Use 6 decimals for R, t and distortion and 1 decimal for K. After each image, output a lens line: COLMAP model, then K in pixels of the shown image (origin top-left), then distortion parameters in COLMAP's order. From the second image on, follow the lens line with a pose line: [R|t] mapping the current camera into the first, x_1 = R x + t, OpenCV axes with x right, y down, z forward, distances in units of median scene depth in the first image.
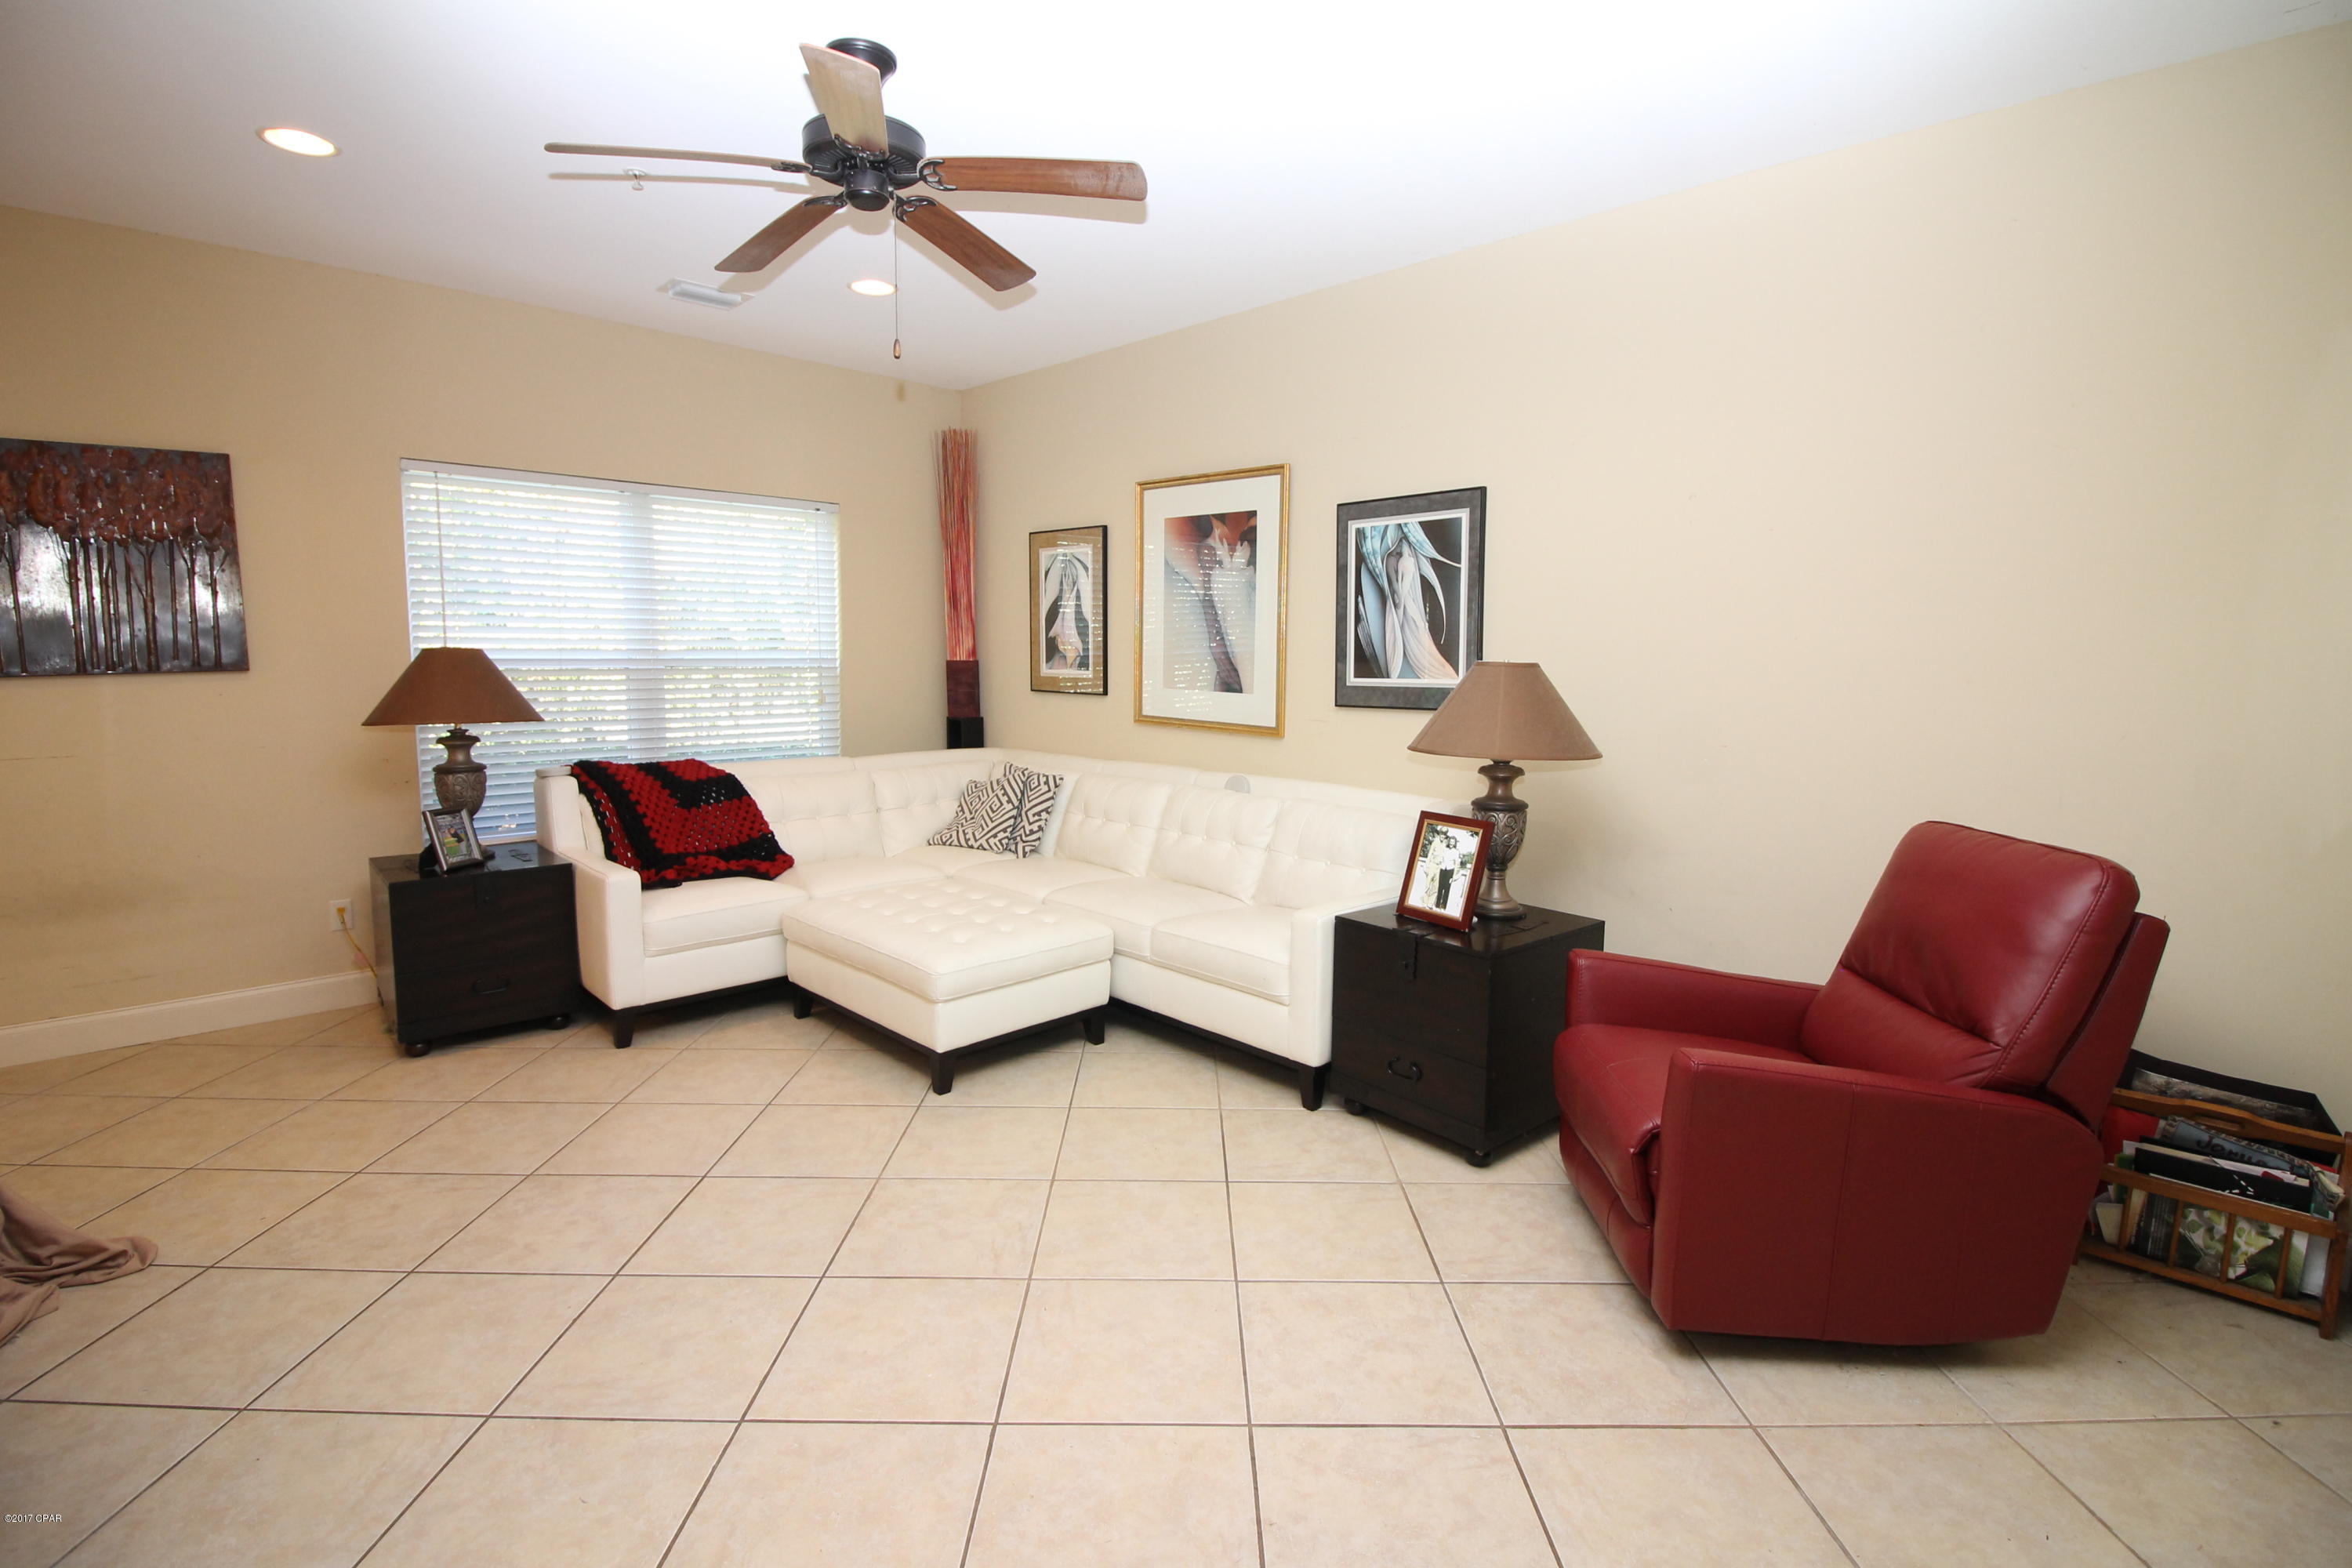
lens RADIAL K [[1095.6, 0, 1183.5], [0, 1095.6, 772.2], [0, 0, 1]] dist [-0.002150, -0.000042]
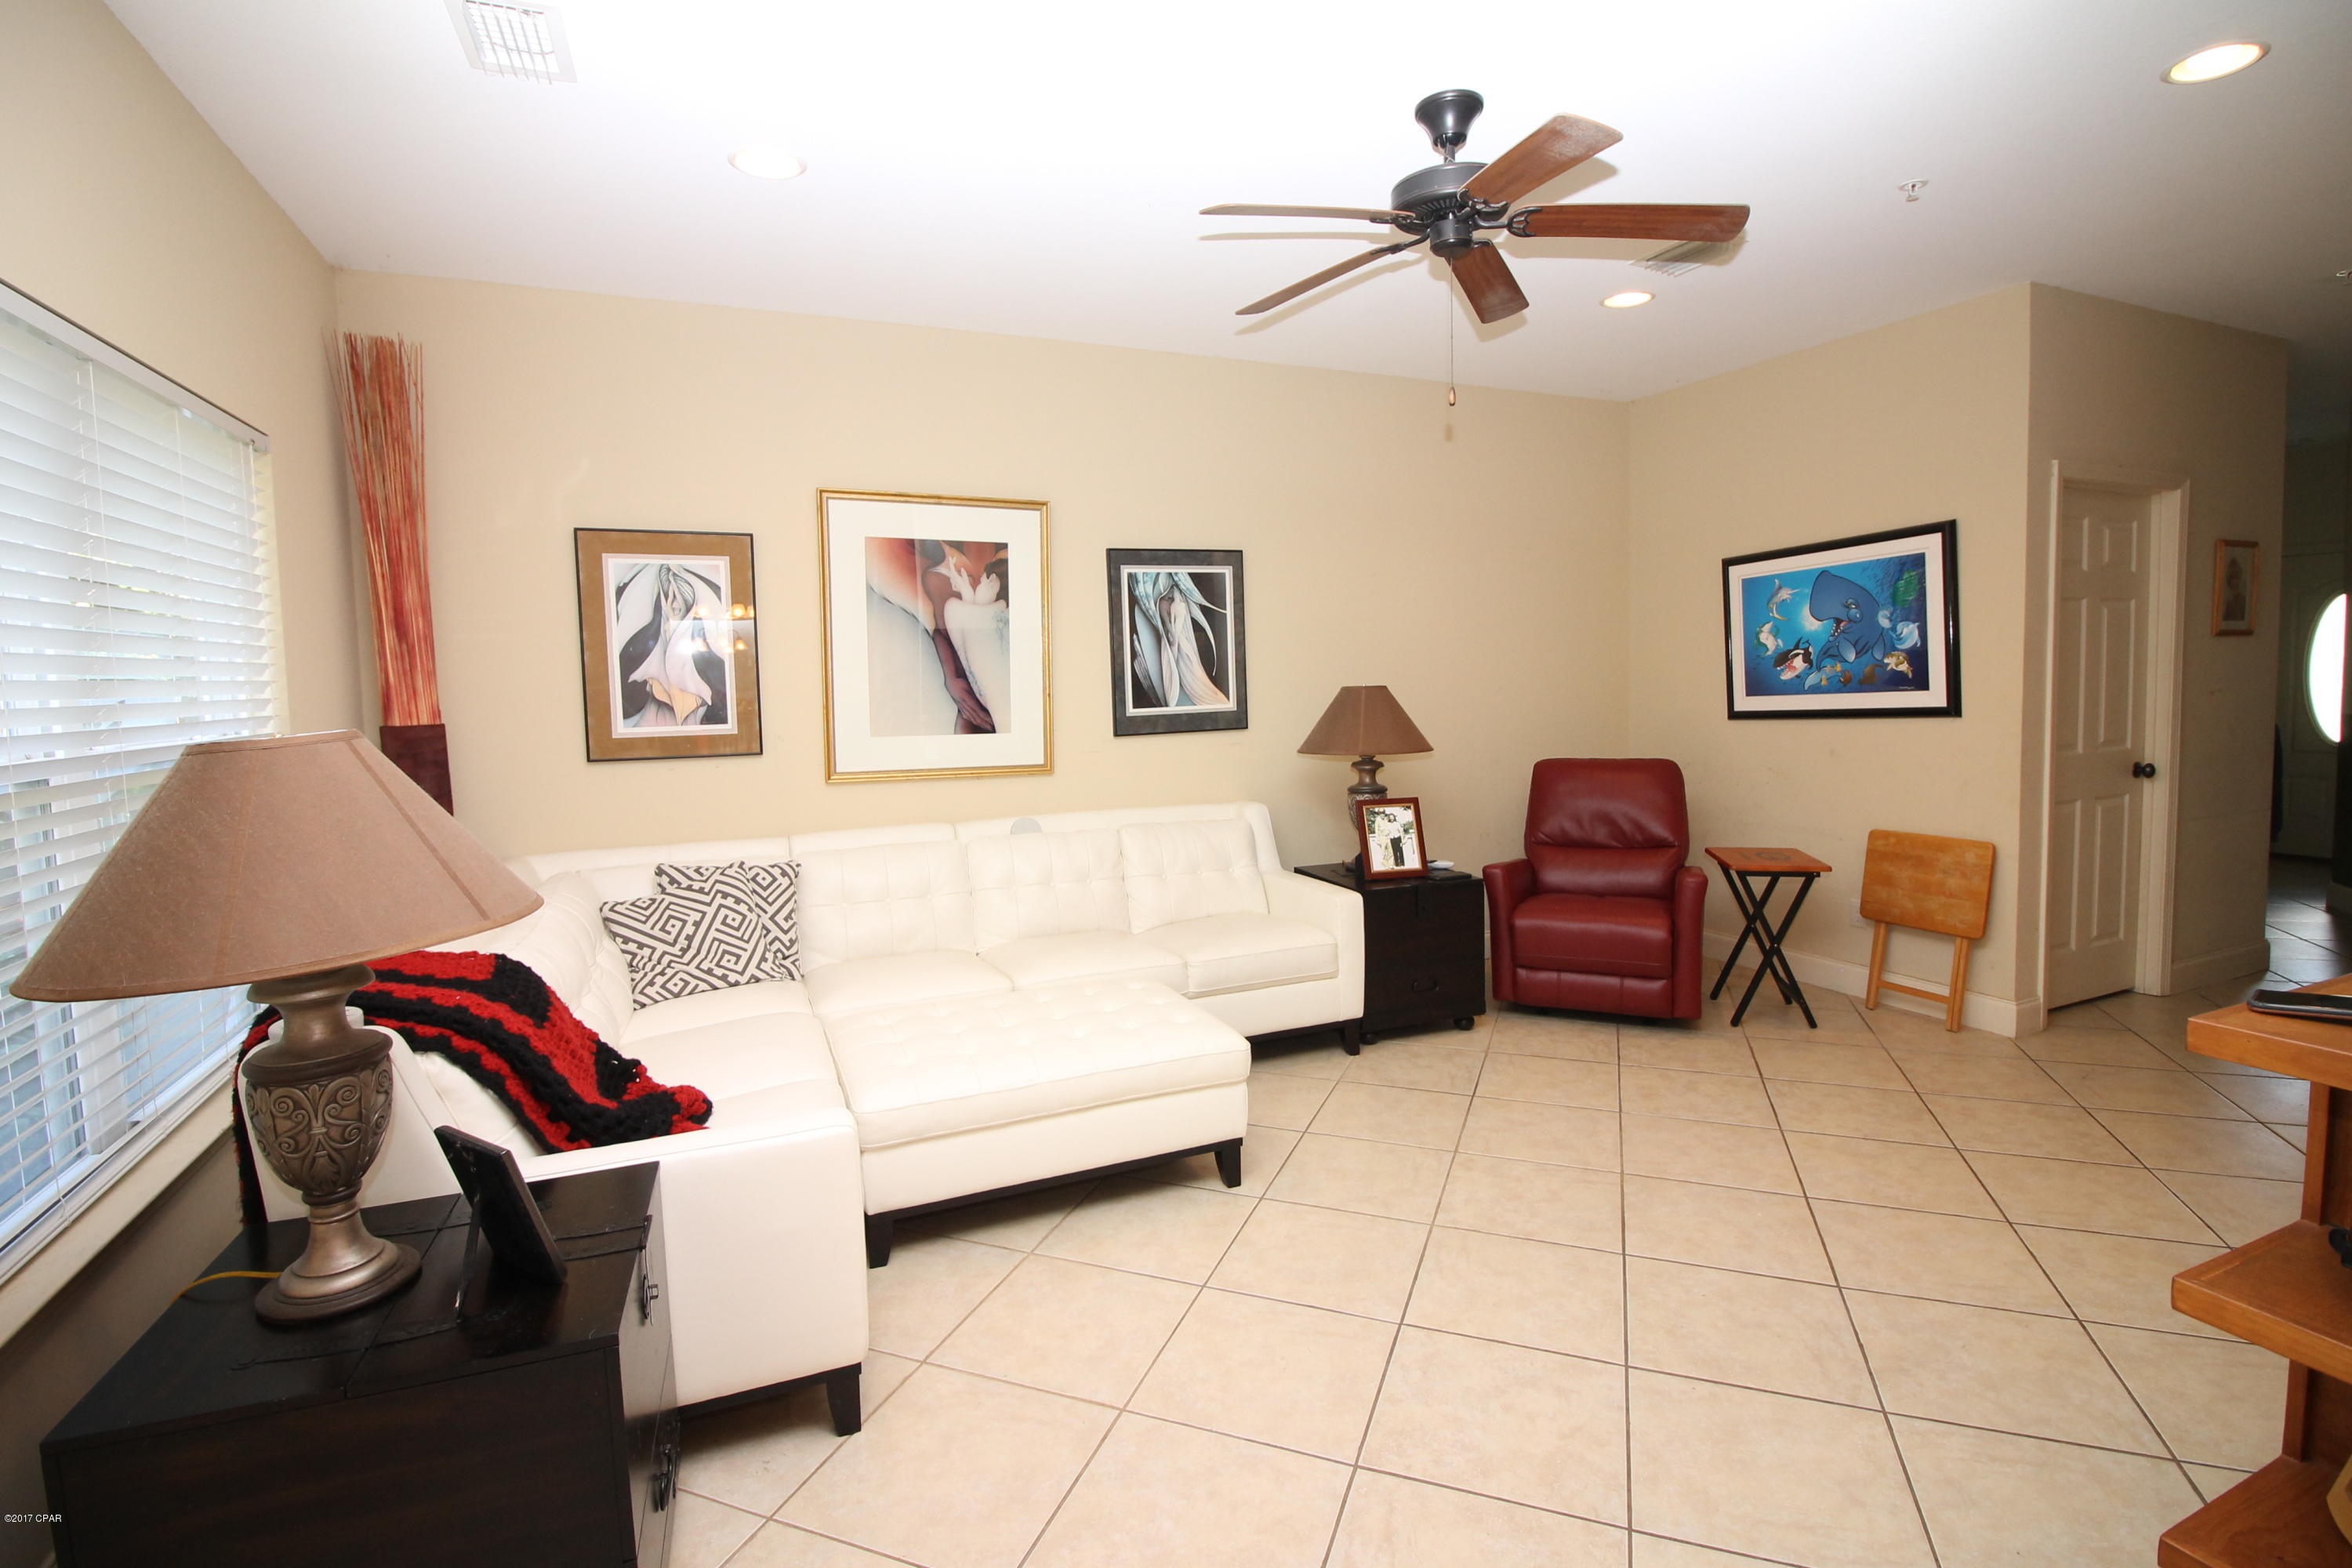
lens RADIAL K [[1095.6, 0, 1183.3], [0, 1095.6, 775.4], [0, 0, 1]] dist [-0.002150, -0.000042]
pose [[0.367242, -0.103018, 0.924403, -0.856299], [0.129448, 0.989836, 0.058884, -0.079276], [-0.921074, 0.098038, 0.376845, 0.556243]]
